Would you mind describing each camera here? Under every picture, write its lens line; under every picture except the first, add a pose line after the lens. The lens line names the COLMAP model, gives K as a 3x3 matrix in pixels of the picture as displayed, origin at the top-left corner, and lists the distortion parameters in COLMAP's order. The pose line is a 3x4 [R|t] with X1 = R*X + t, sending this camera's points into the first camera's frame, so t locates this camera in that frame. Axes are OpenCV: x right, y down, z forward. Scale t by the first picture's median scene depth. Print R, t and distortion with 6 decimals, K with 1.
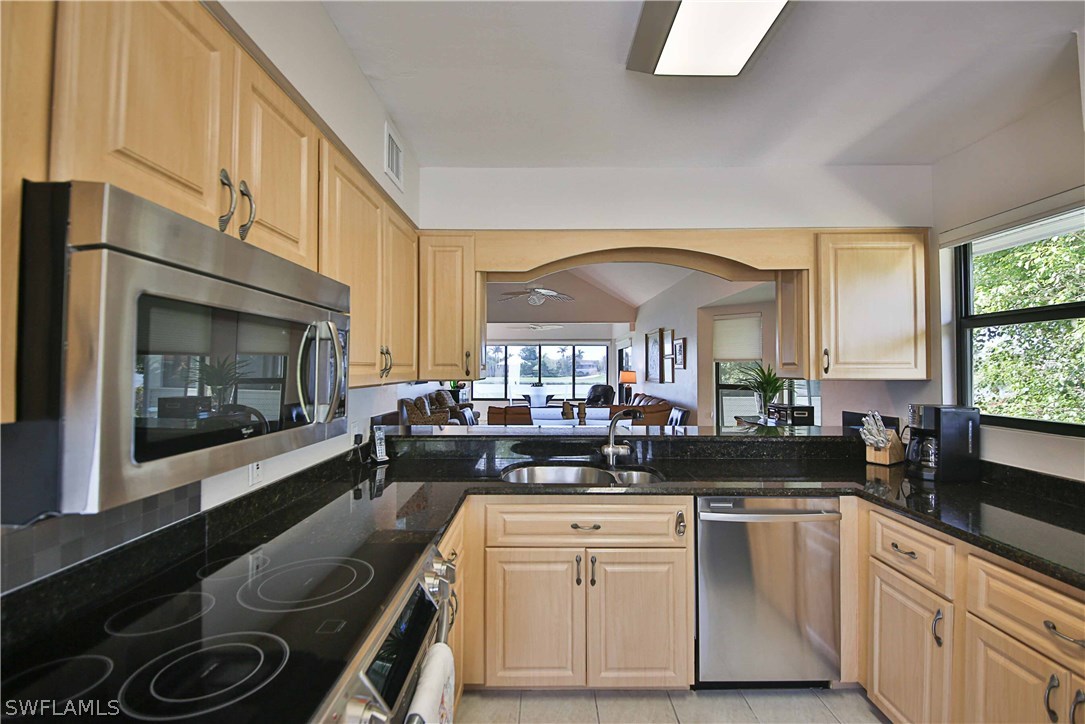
lens RADIAL K [[483.2, 0, 544.1], [0, 483.2, 364.2], [0, 0, 1]] dist [0.000120, 0.000004]
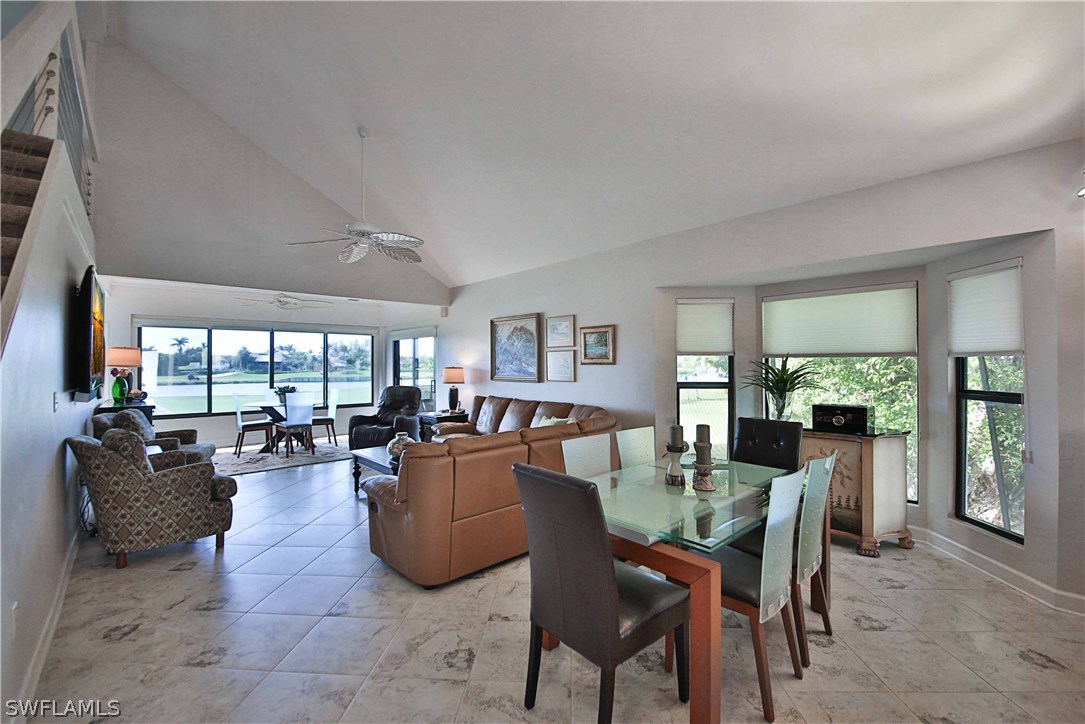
lens RADIAL K [[453.9, 0, 546.5], [0, 453.9, 363.7], [0, 0, 1]] dist [-0.014819, -0.002397]
pose [[0.744215, -0.001104, 0.667939, -0.199785], [-0.003838, 0.999975, 0.005929, 0.003463], [-0.667929, -0.006976, 0.744193, 0.365019]]
